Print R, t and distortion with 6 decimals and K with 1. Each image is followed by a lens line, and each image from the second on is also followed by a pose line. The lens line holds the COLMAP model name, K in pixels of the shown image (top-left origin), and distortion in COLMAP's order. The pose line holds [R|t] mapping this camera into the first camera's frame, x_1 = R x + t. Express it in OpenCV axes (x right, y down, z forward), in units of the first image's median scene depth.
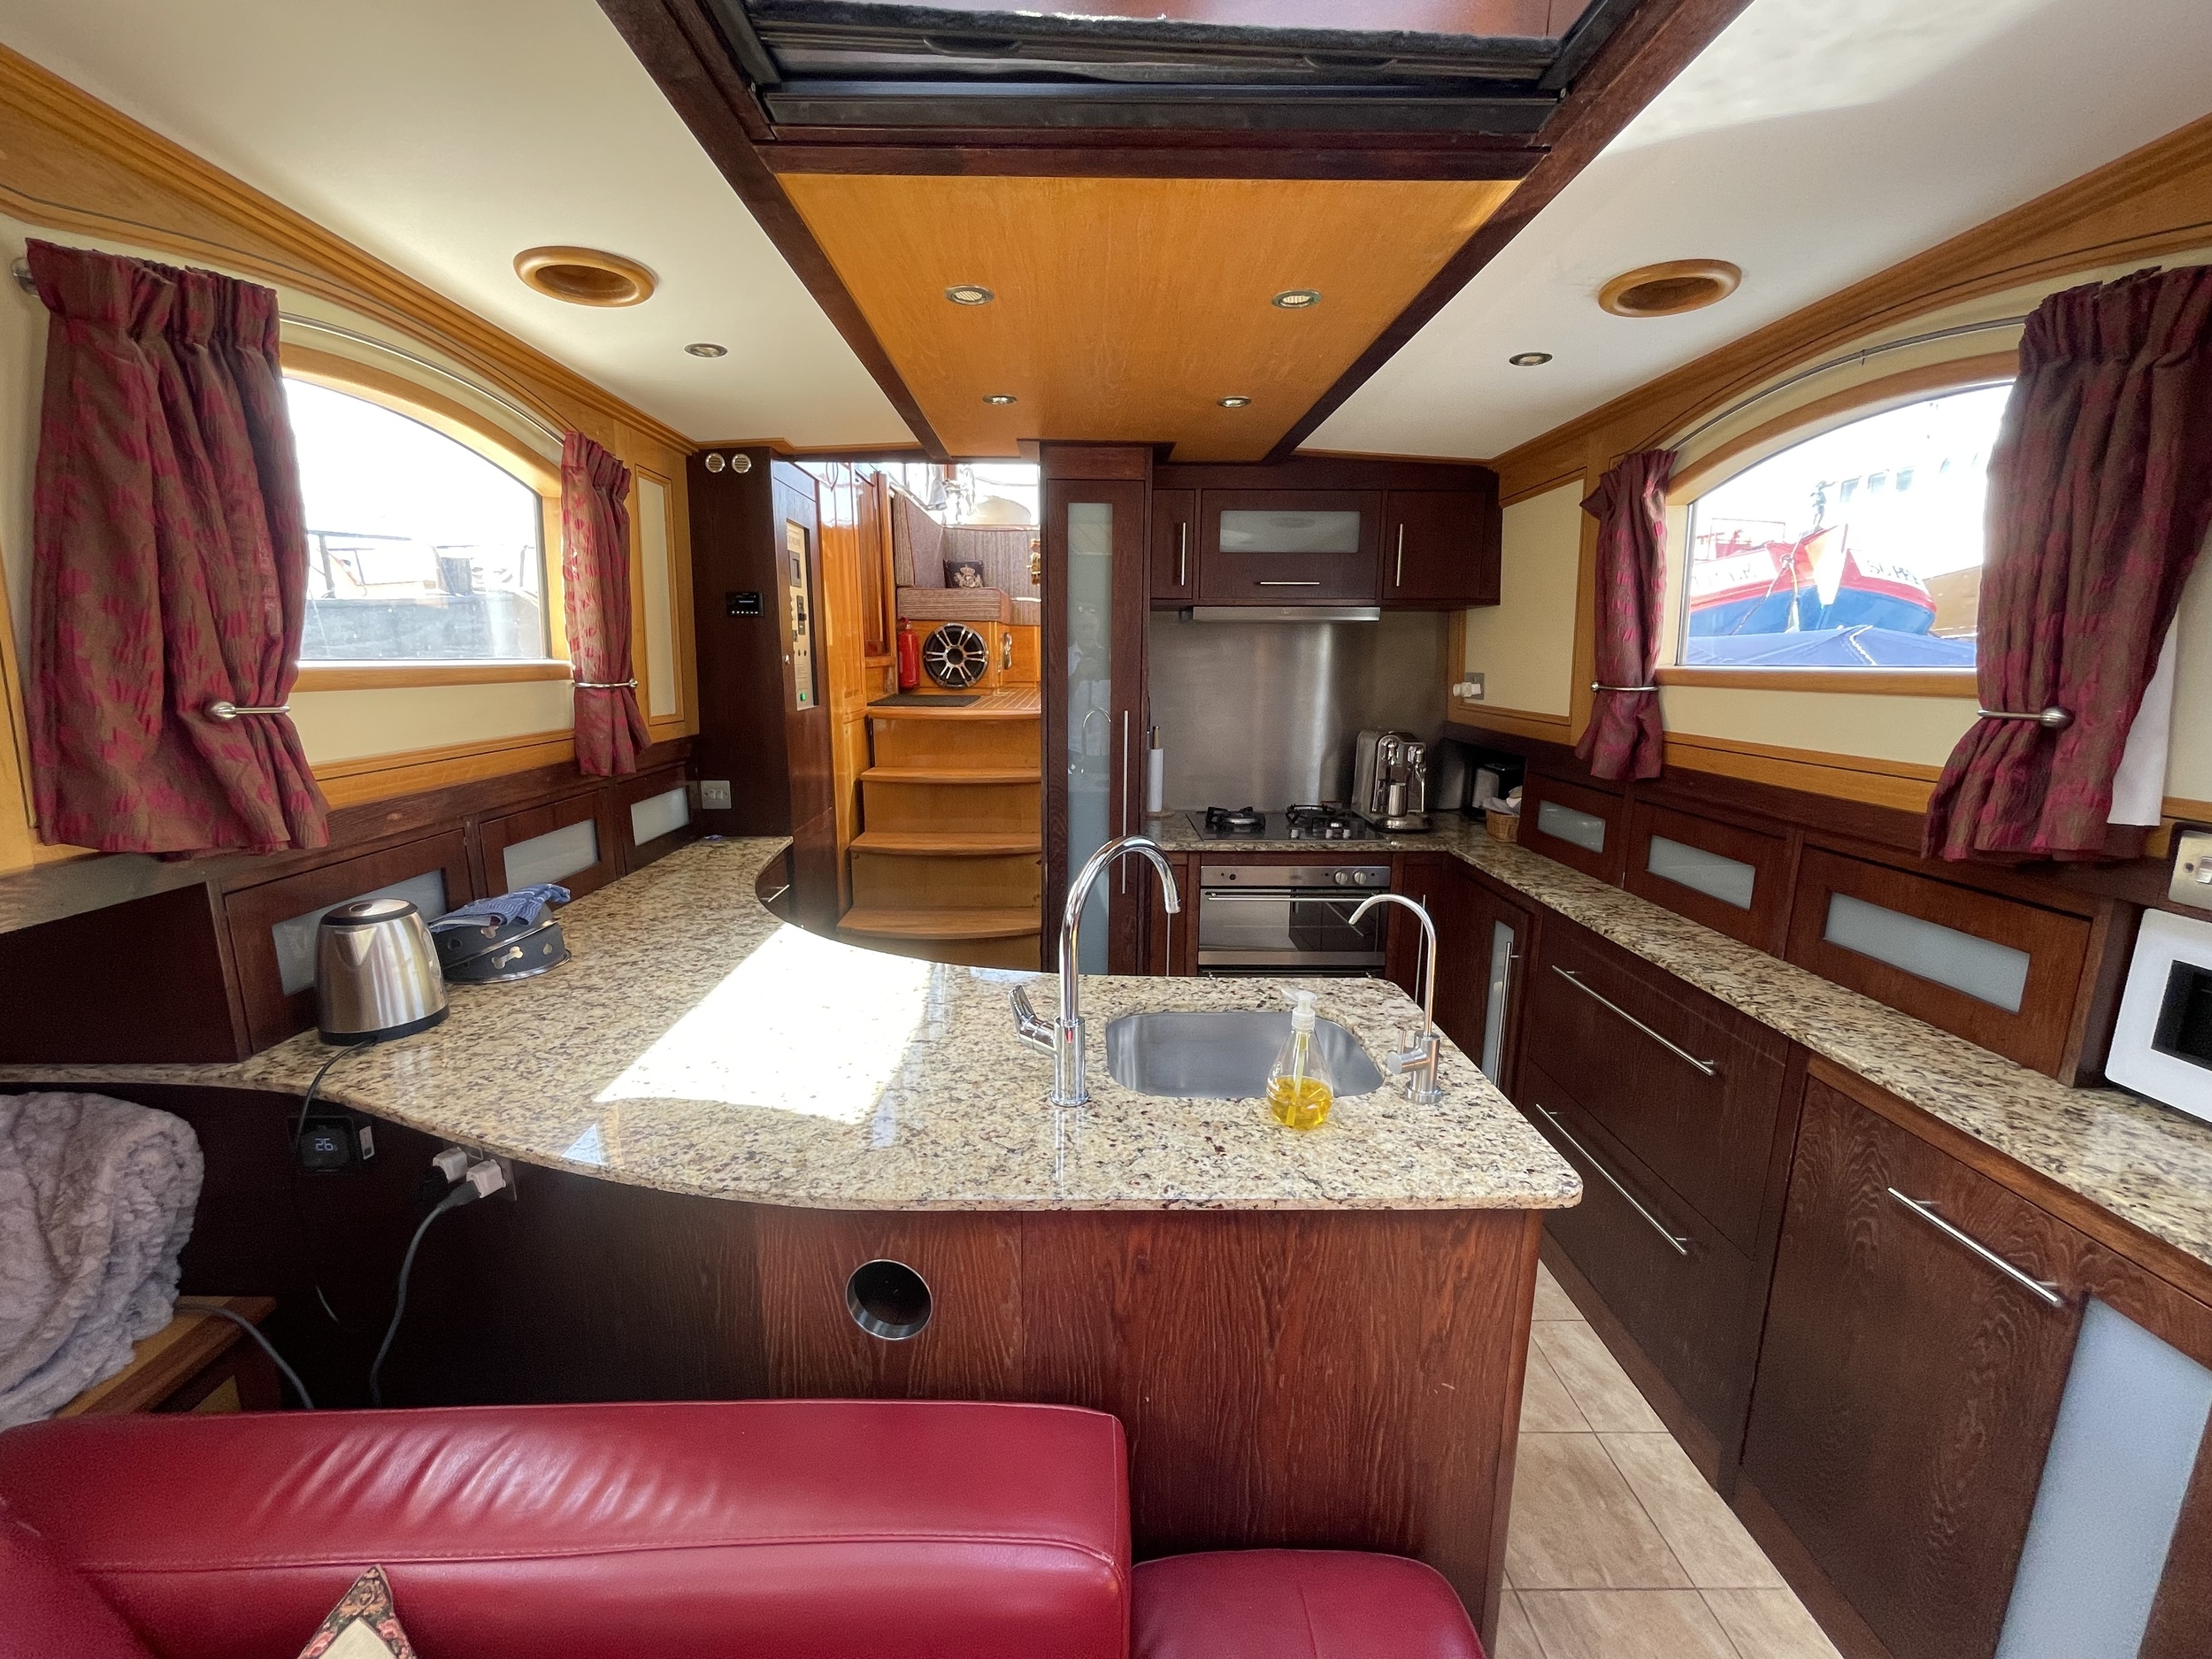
lens RADIAL K [[901.0, 0, 1091.8], [0, 901.0, 829.8], [0, 0, 1]] dist [0.002507, 0.000519]
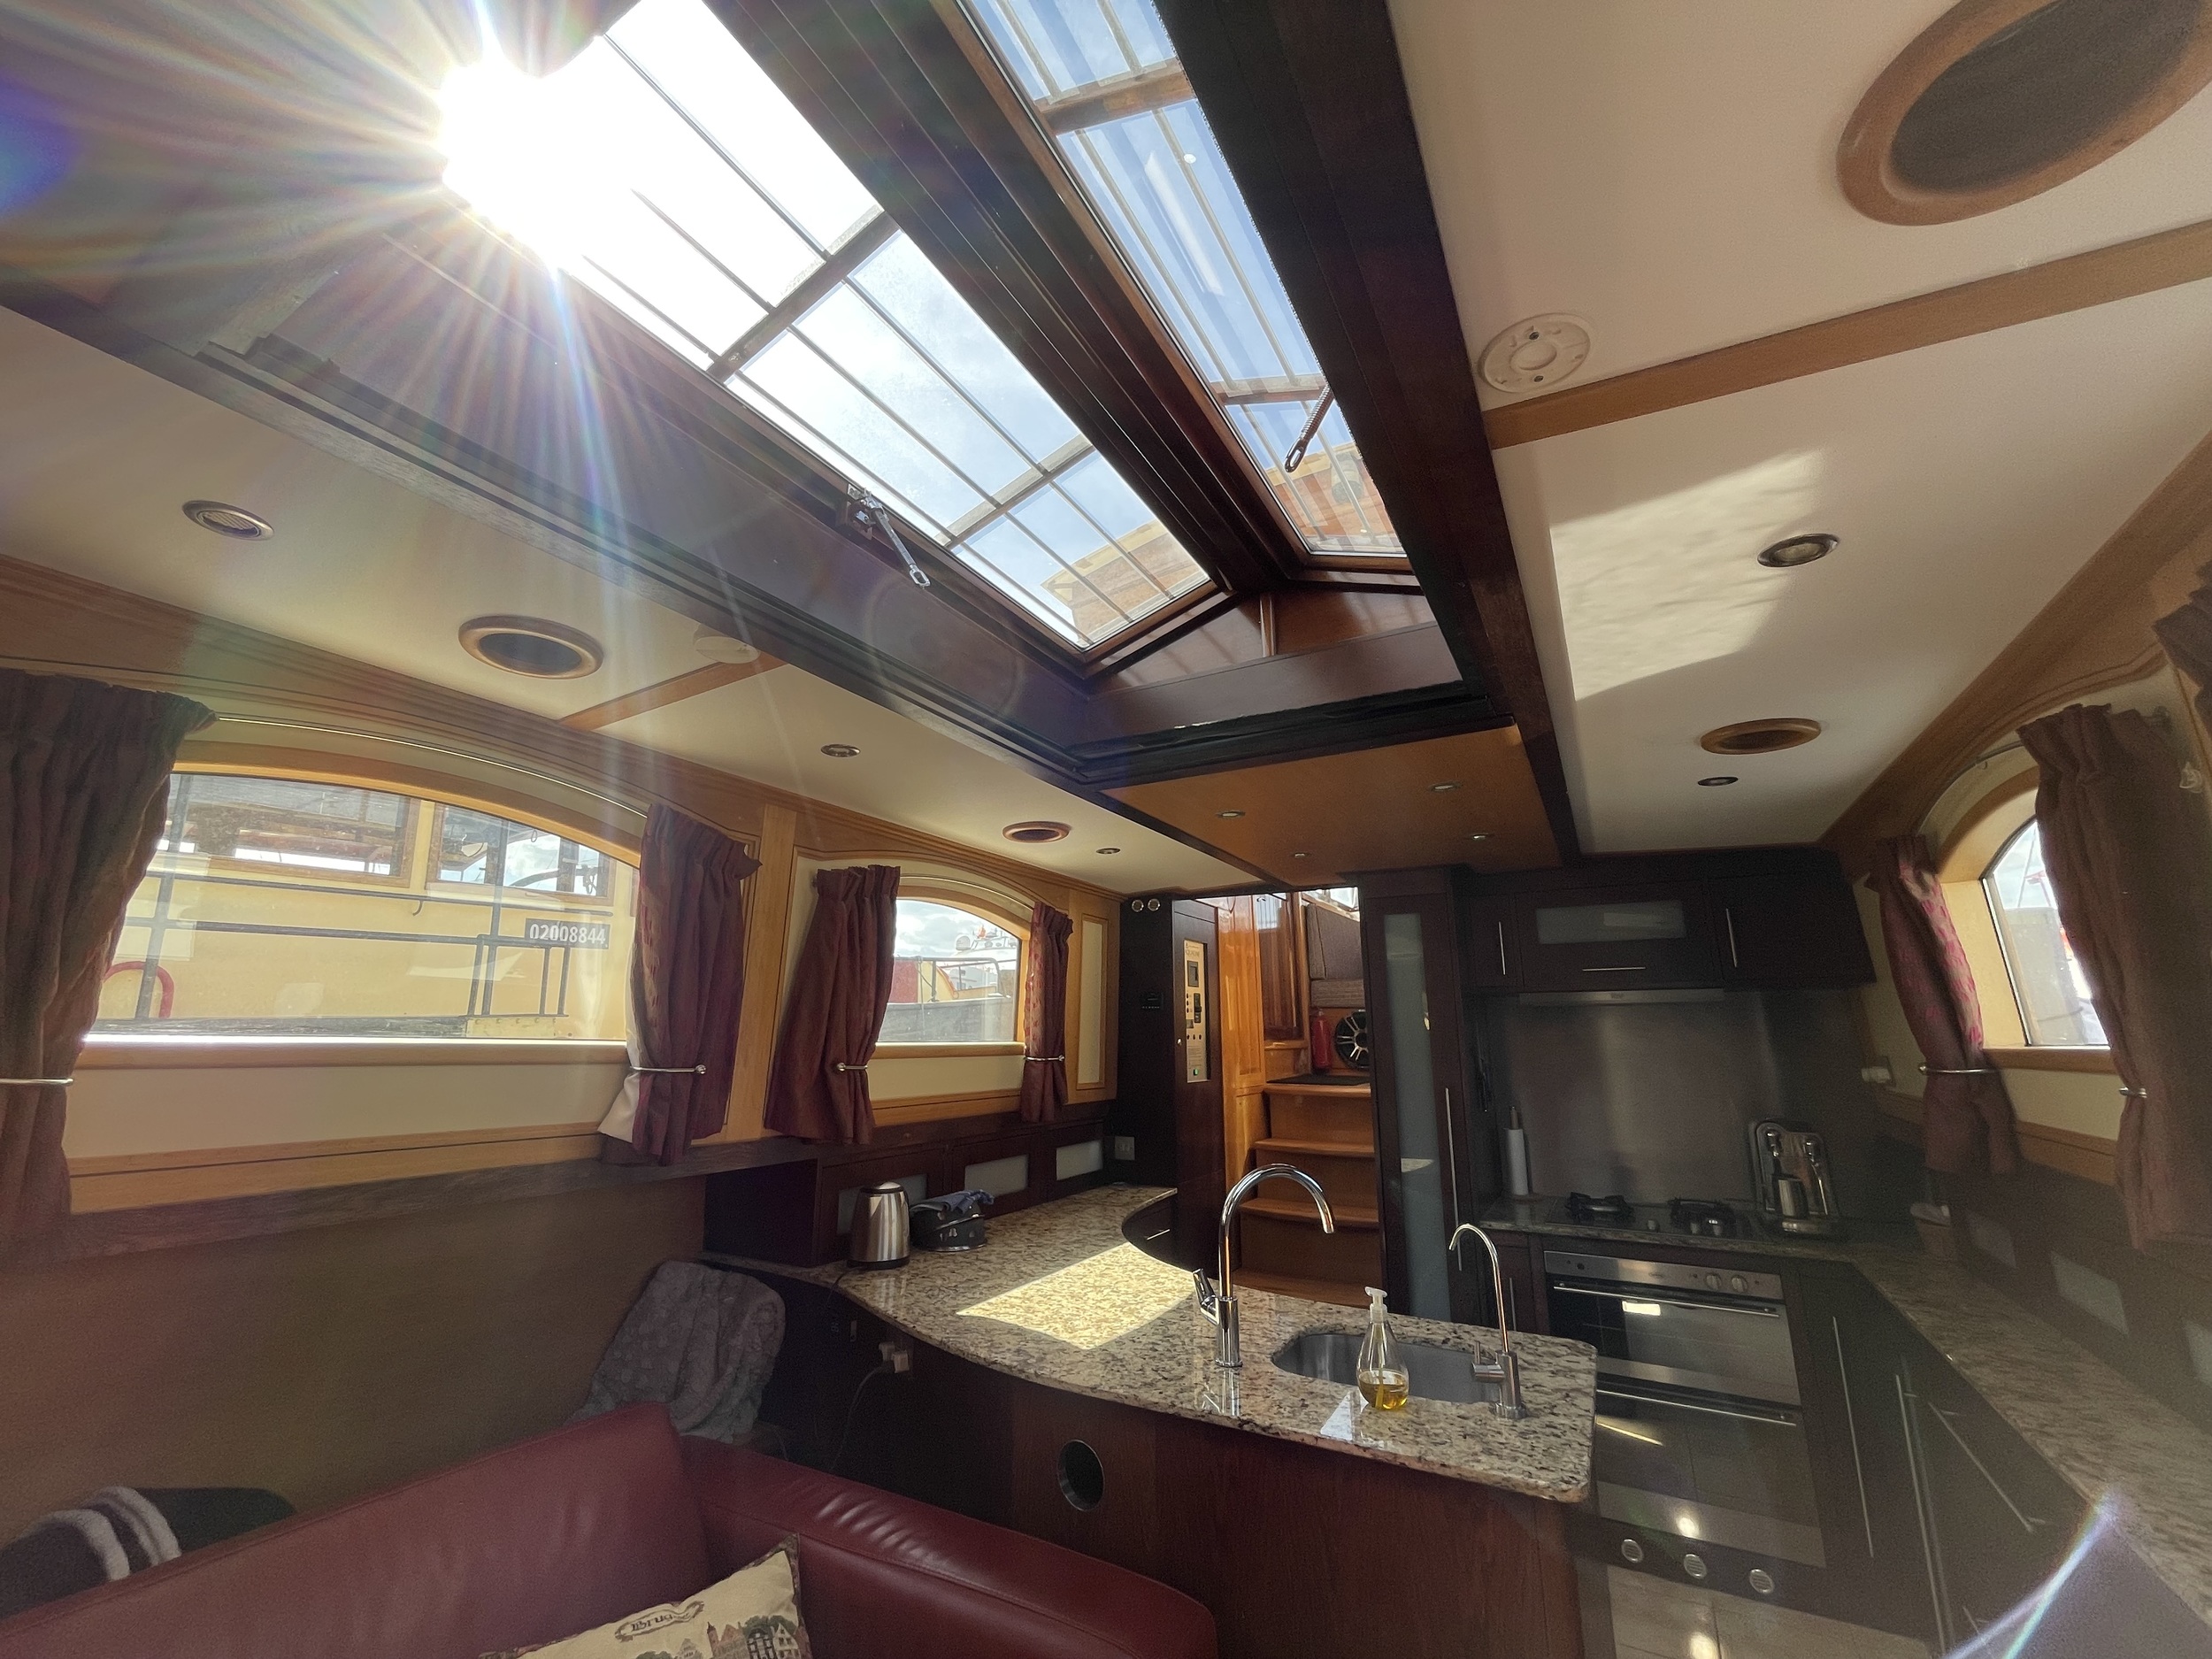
lens RADIAL K [[901.0, 0, 1091.8], [0, 901.0, 829.8], [0, 0, 1]] dist [0.002507, 0.000519]
pose [[0.859230, -0.120029, -0.497310, 0.405692], [-0.093583, 0.918809, -0.383448, 0.070002], [0.502958, 0.376010, 0.778235, -0.335661]]
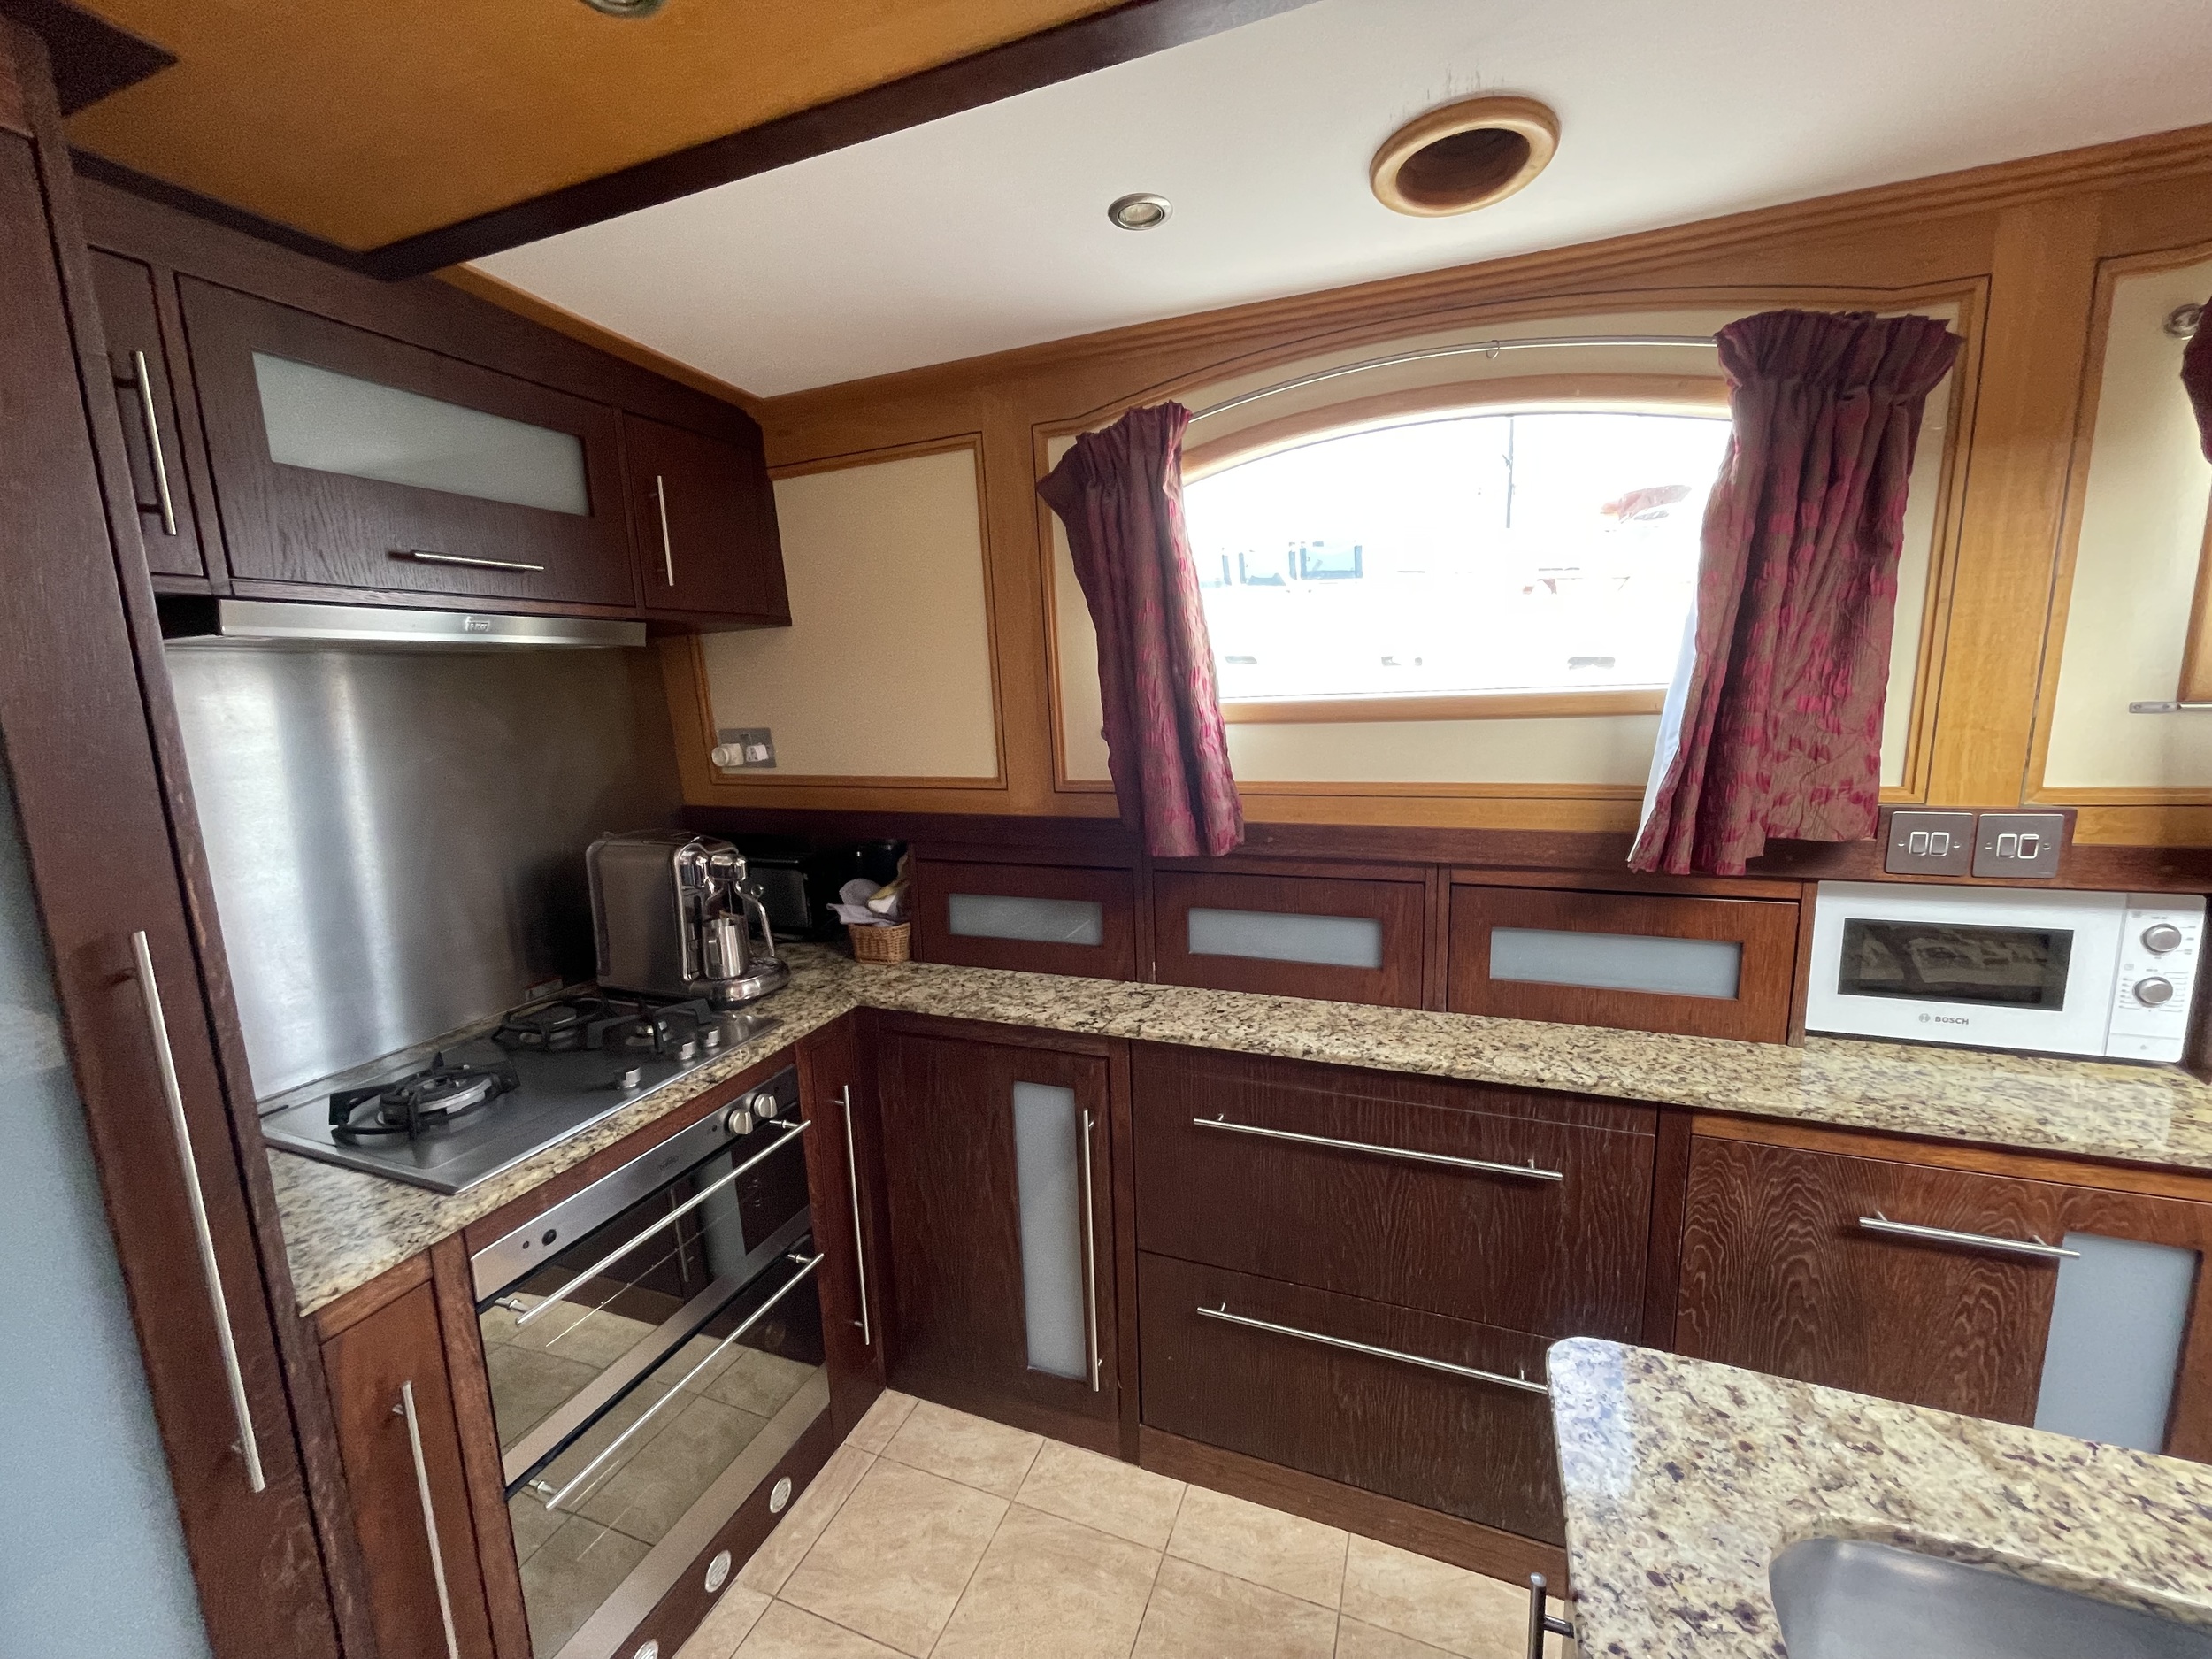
lens RADIAL K [[899.1, 0, 1090.5], [0, 899.1, 831.5], [0, 0, 1]] dist [-0.000993, -0.000476]
pose [[0.381222, -0.172217, 0.908301, -0.165619], [0.214438, 0.972172, 0.094325, -0.198781], [-0.899270, 0.158815, 0.407544, 0.942764]]
